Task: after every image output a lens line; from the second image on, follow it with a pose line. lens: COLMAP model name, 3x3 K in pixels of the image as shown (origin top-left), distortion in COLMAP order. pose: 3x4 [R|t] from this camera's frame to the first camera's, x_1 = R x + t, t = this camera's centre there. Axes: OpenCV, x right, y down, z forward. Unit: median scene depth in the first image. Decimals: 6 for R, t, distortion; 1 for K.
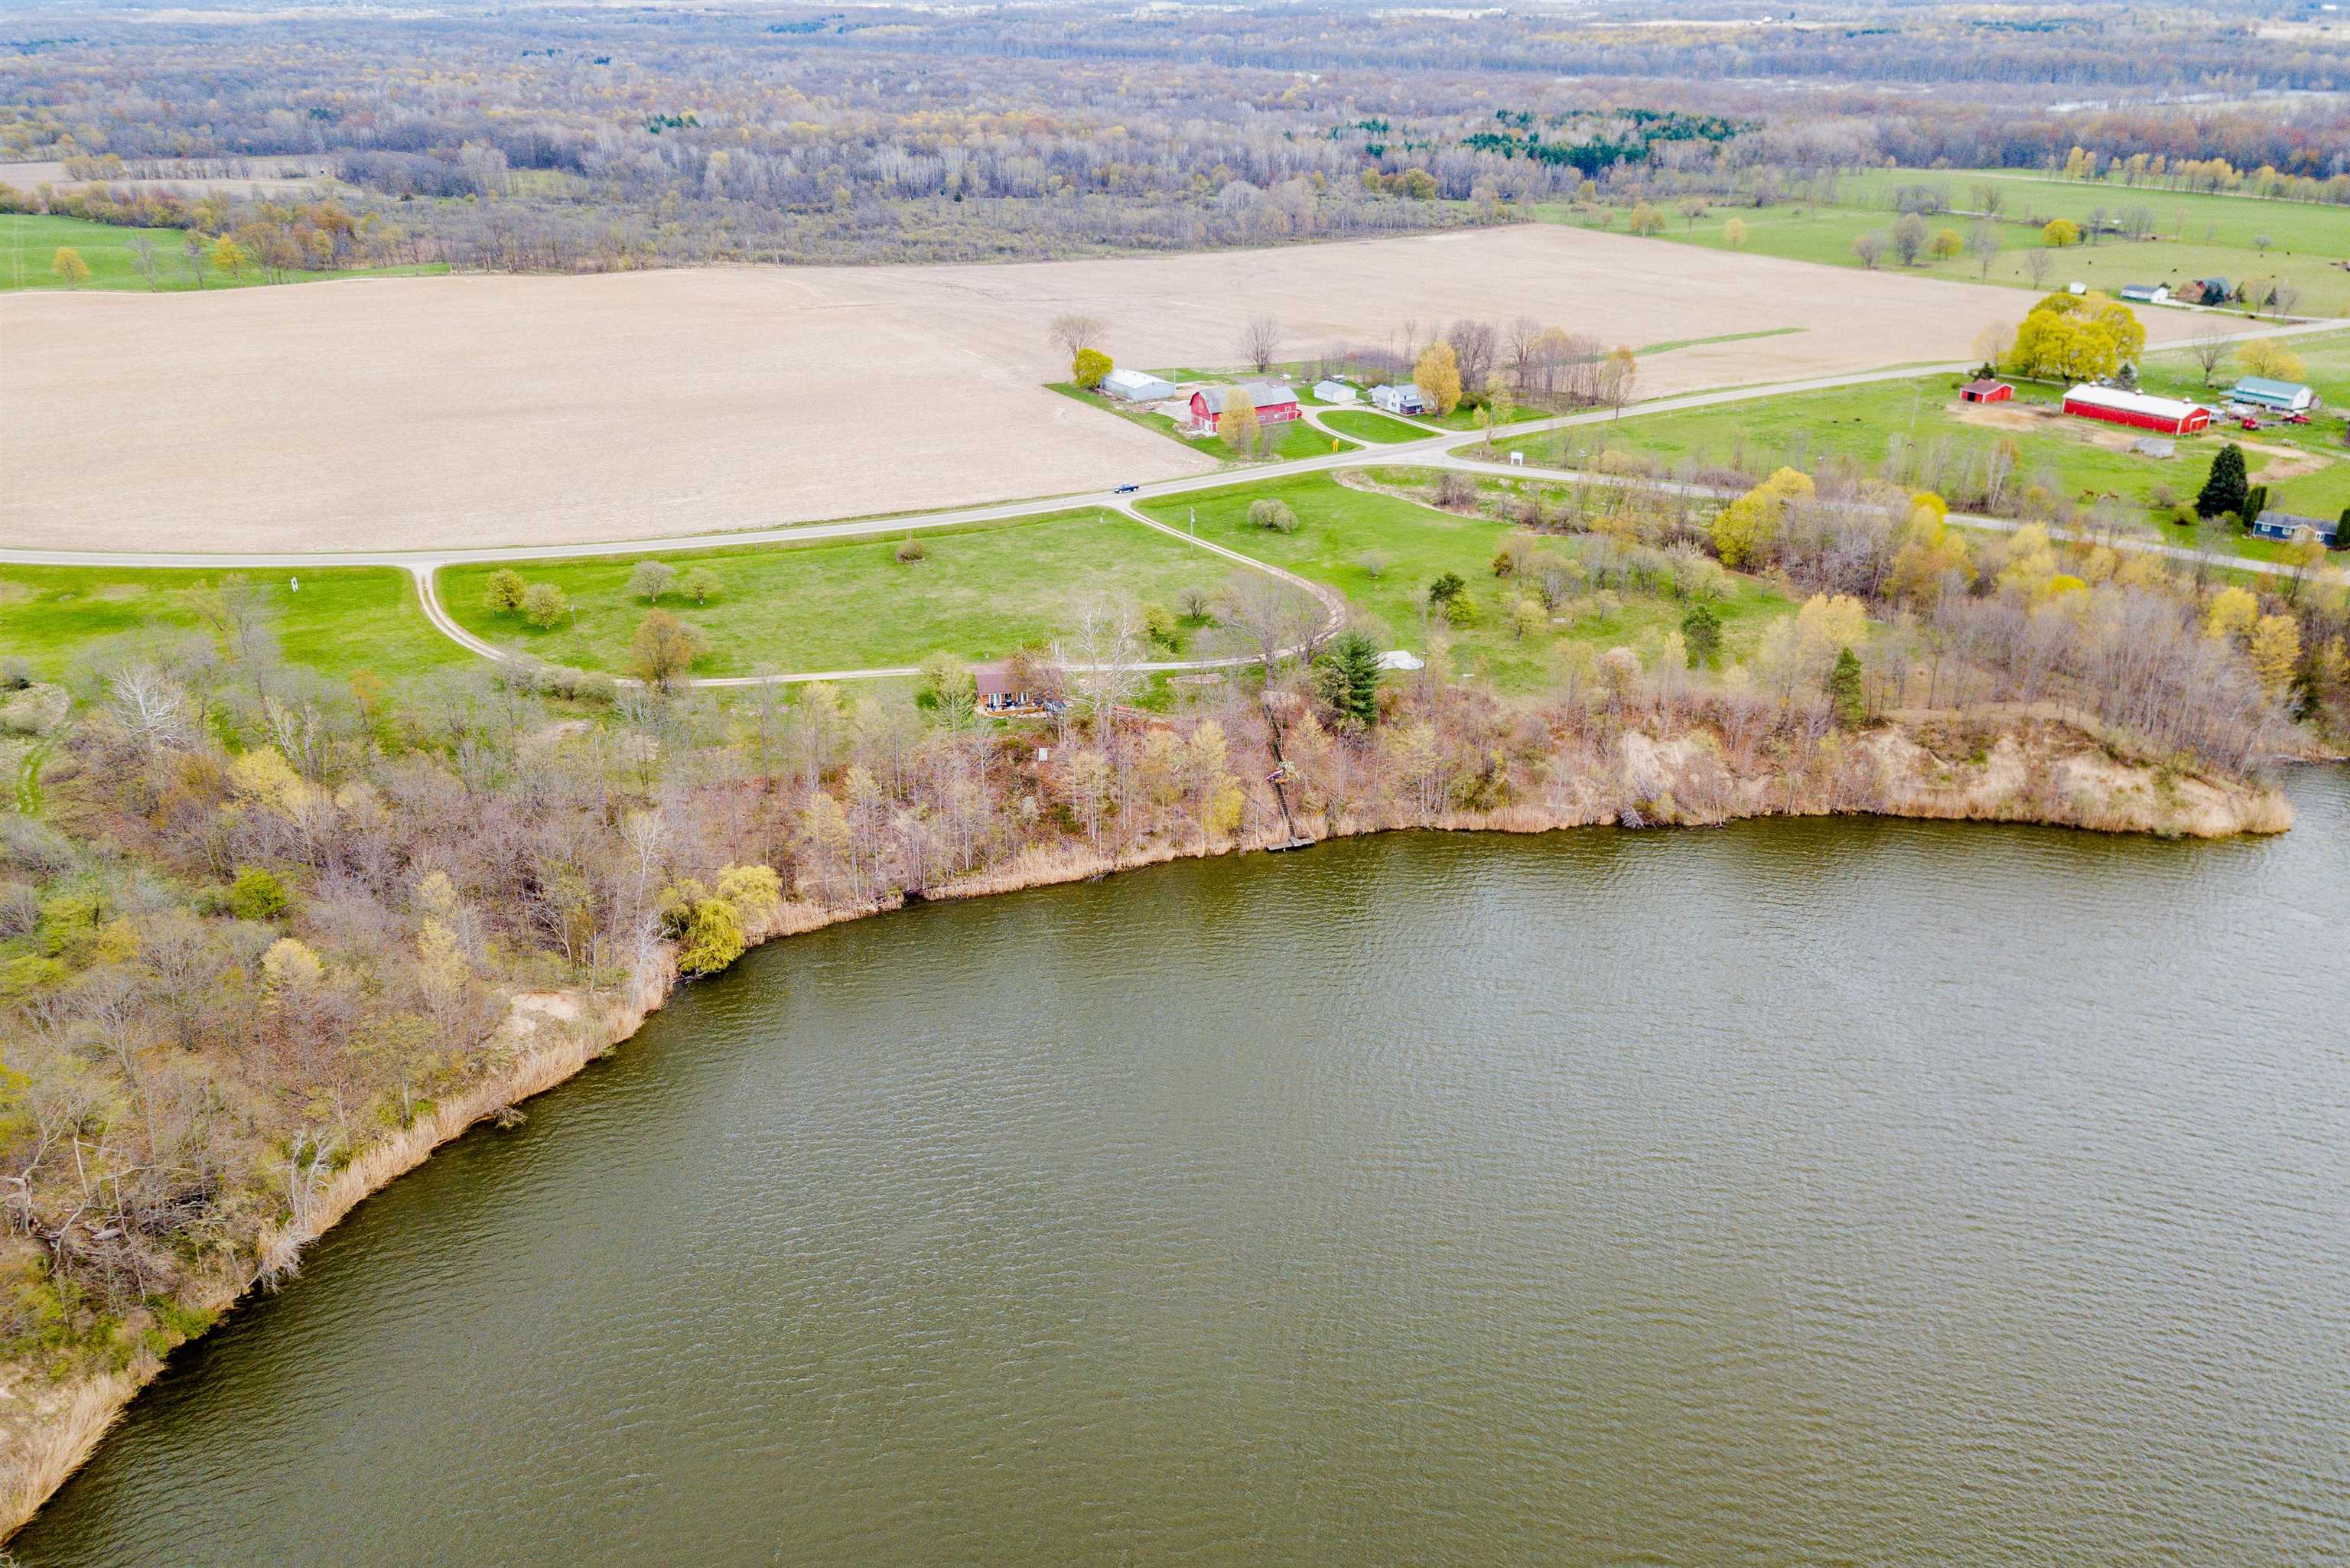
lens RADIAL K [[1777.7, 0, 1169.5], [0, 1777.7, 788.1], [0, 0, 1]] dist [0.020923, 0.003230]
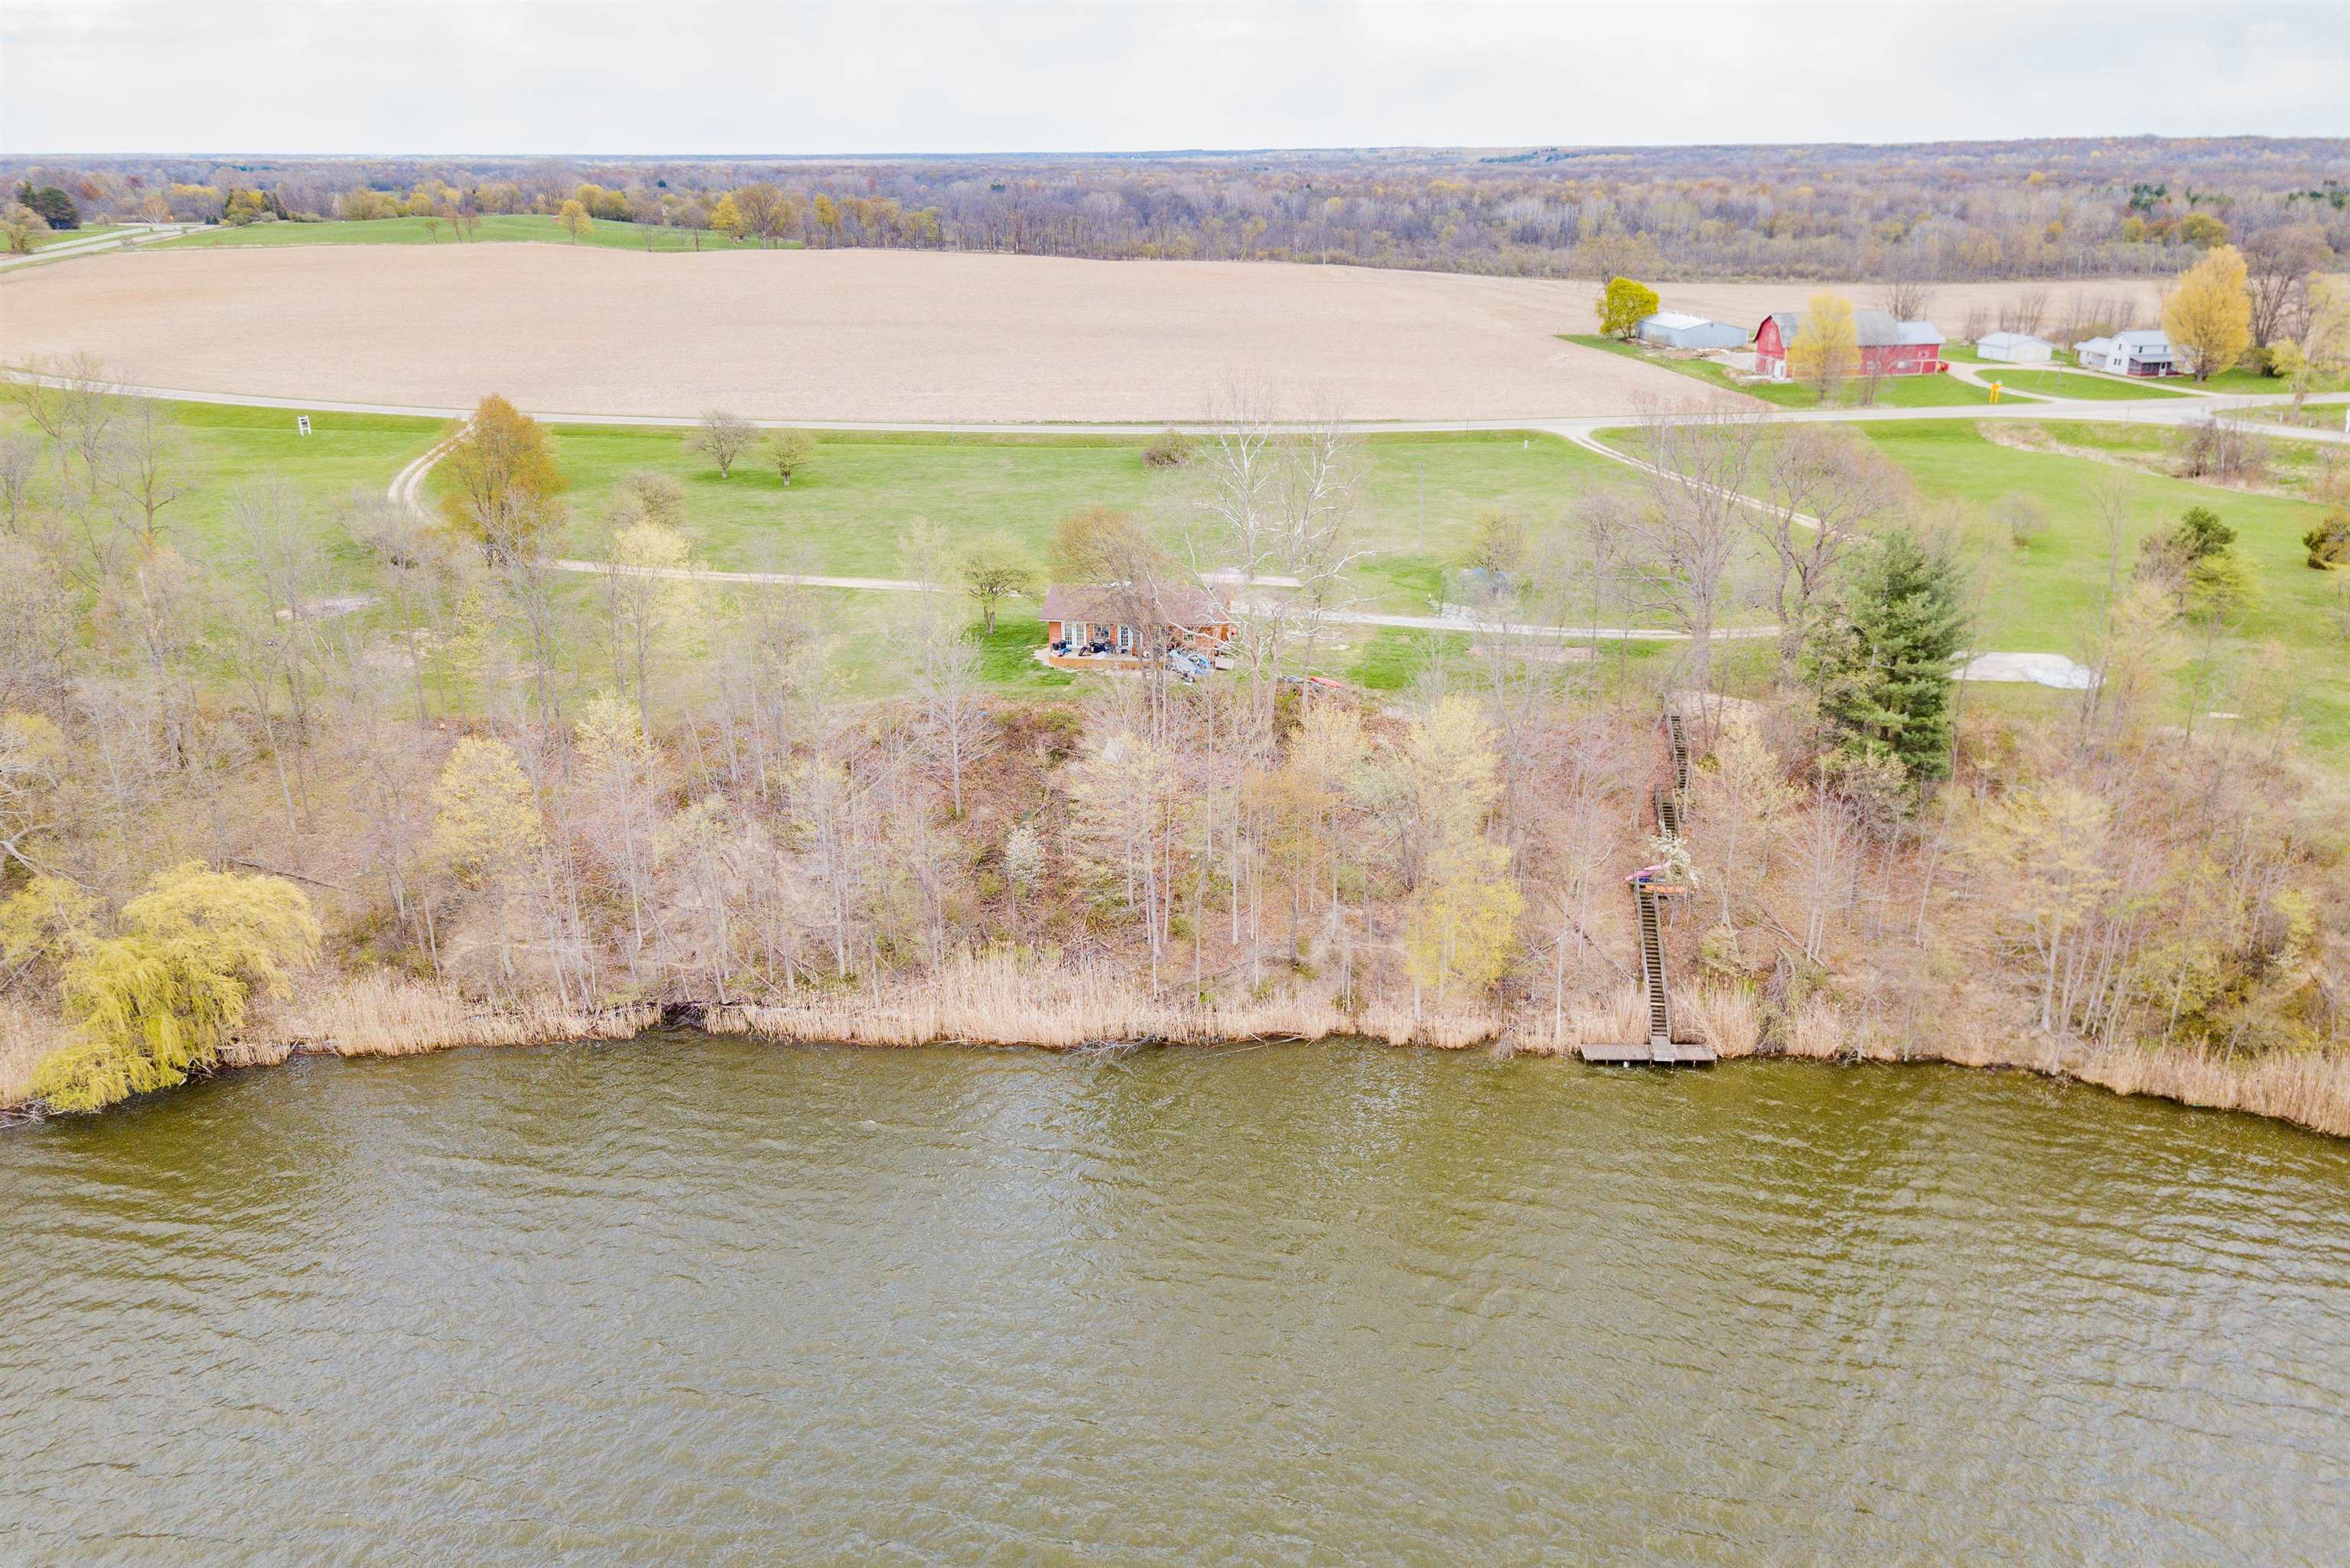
lens RADIAL K [[1777.7, 0, 1187.6], [0, 1777.7, 776.0], [0, 0, 1]] dist [0.020923, 0.003230]
pose [[0.931757, 0.123541, -0.341418, 0.097458], [-0.153141, 0.986317, -0.061040, 0.011447], [0.329206, 0.109160, 0.937927, 0.592071]]
